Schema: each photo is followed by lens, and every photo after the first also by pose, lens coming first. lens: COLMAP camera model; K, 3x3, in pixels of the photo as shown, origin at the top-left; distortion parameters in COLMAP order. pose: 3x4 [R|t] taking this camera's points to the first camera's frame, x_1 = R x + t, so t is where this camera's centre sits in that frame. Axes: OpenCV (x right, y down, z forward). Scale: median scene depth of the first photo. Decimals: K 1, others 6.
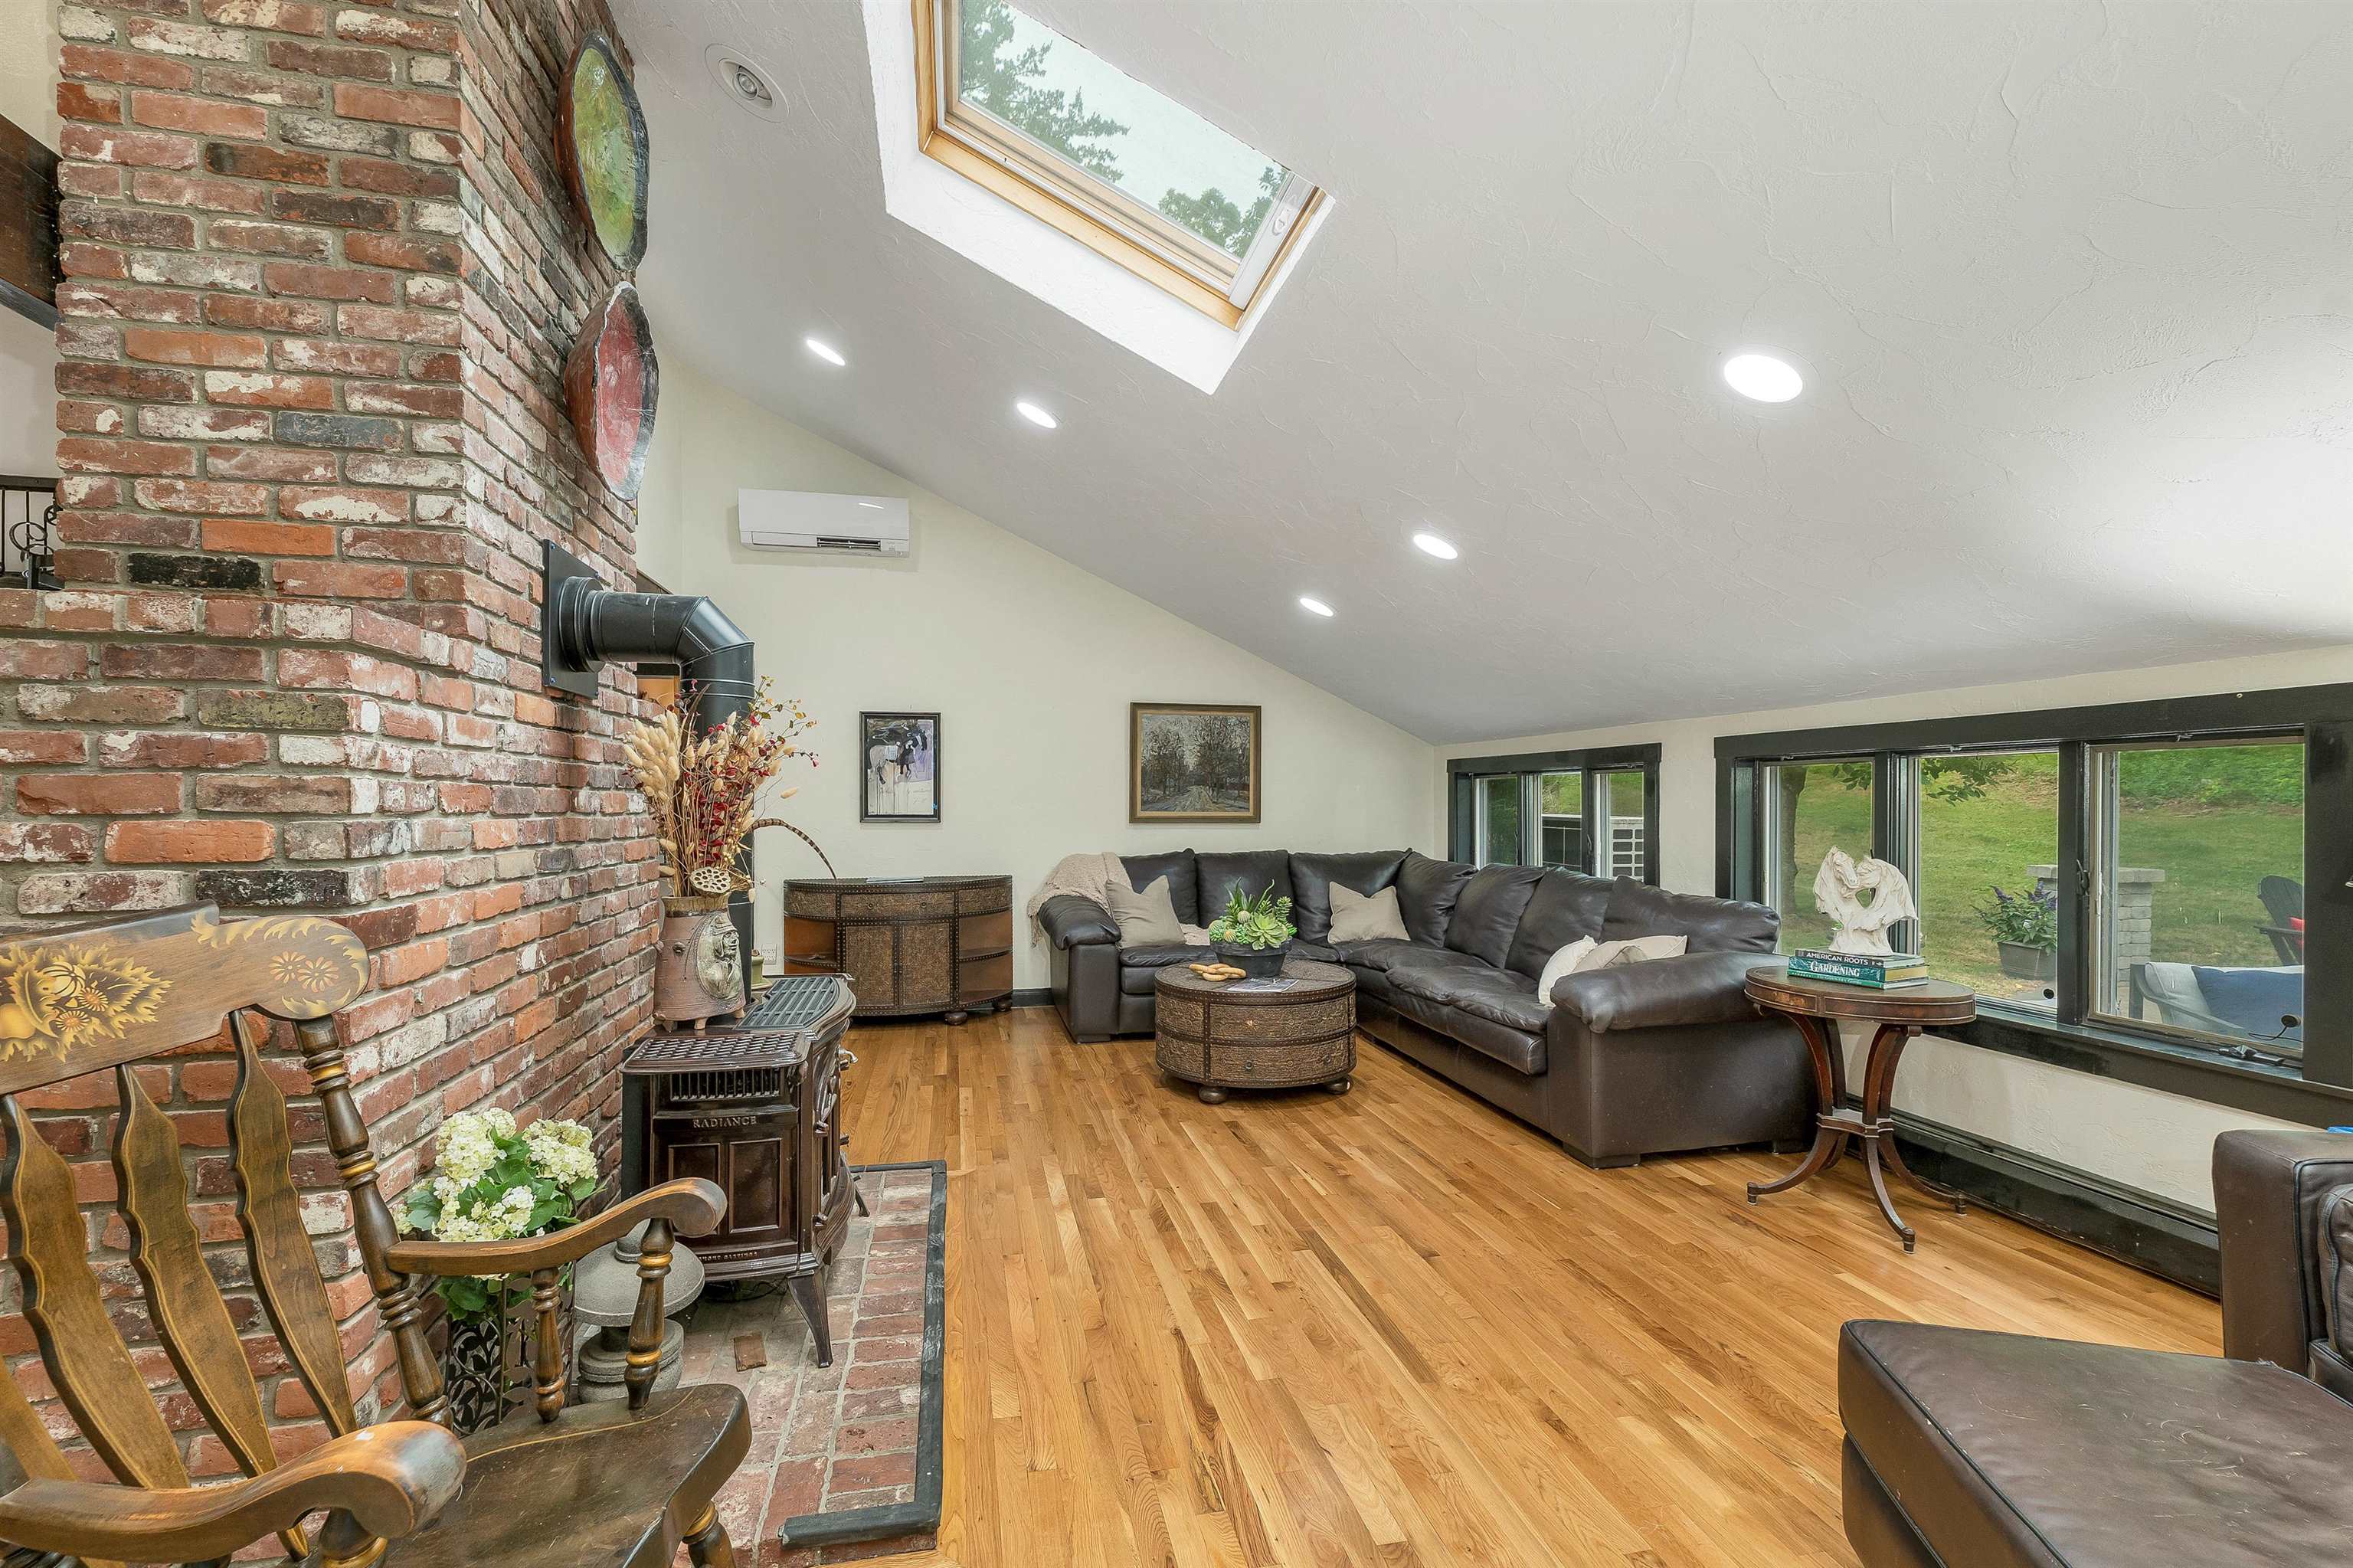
lens RADIAL K [[996.5, 0, 1172.5], [0, 996.5, 790.8], [0, 0, 1]] dist [-0.001030, -0.000159]
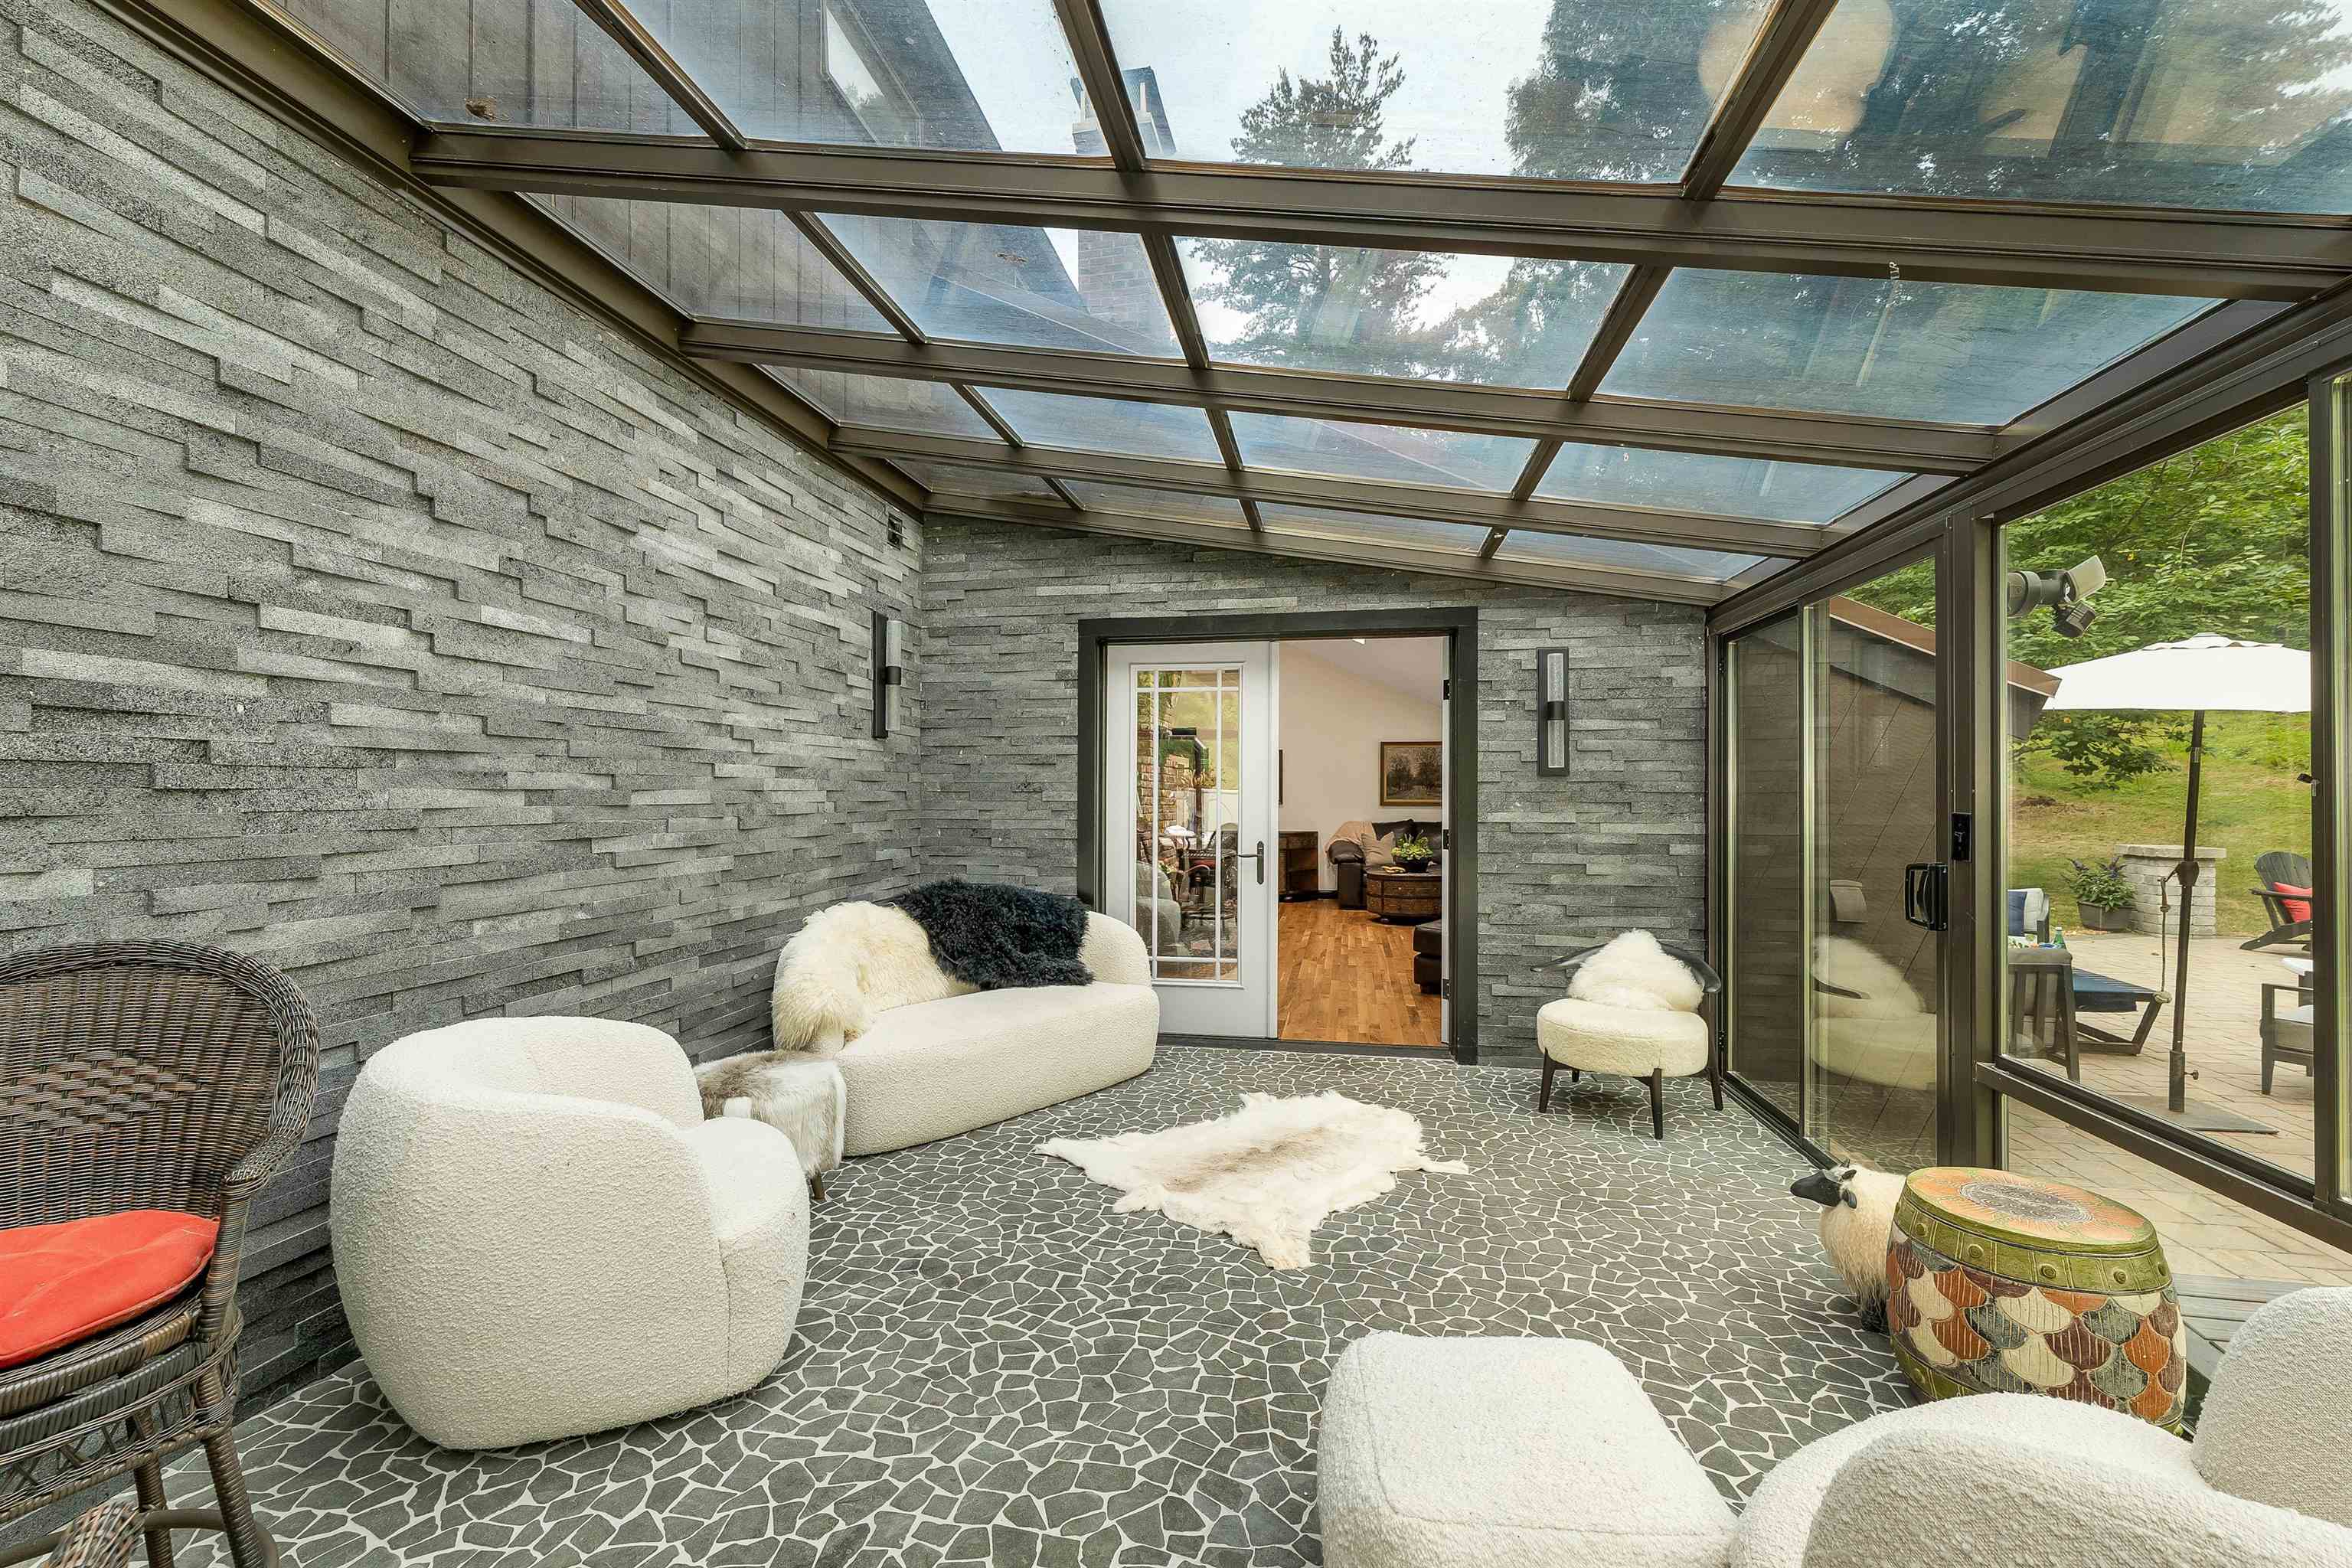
lens RADIAL K [[996.0, 0, 1175.4], [0, 996.0, 789.1], [0, 0, 1]] dist [-0.001030, -0.000159]
pose [[0.924048, -0.003810, -0.382258, 0.330275], [0.003027, 0.999992, -0.002647, 0.005084], [0.382265, 0.001289, 0.924052, -0.922383]]
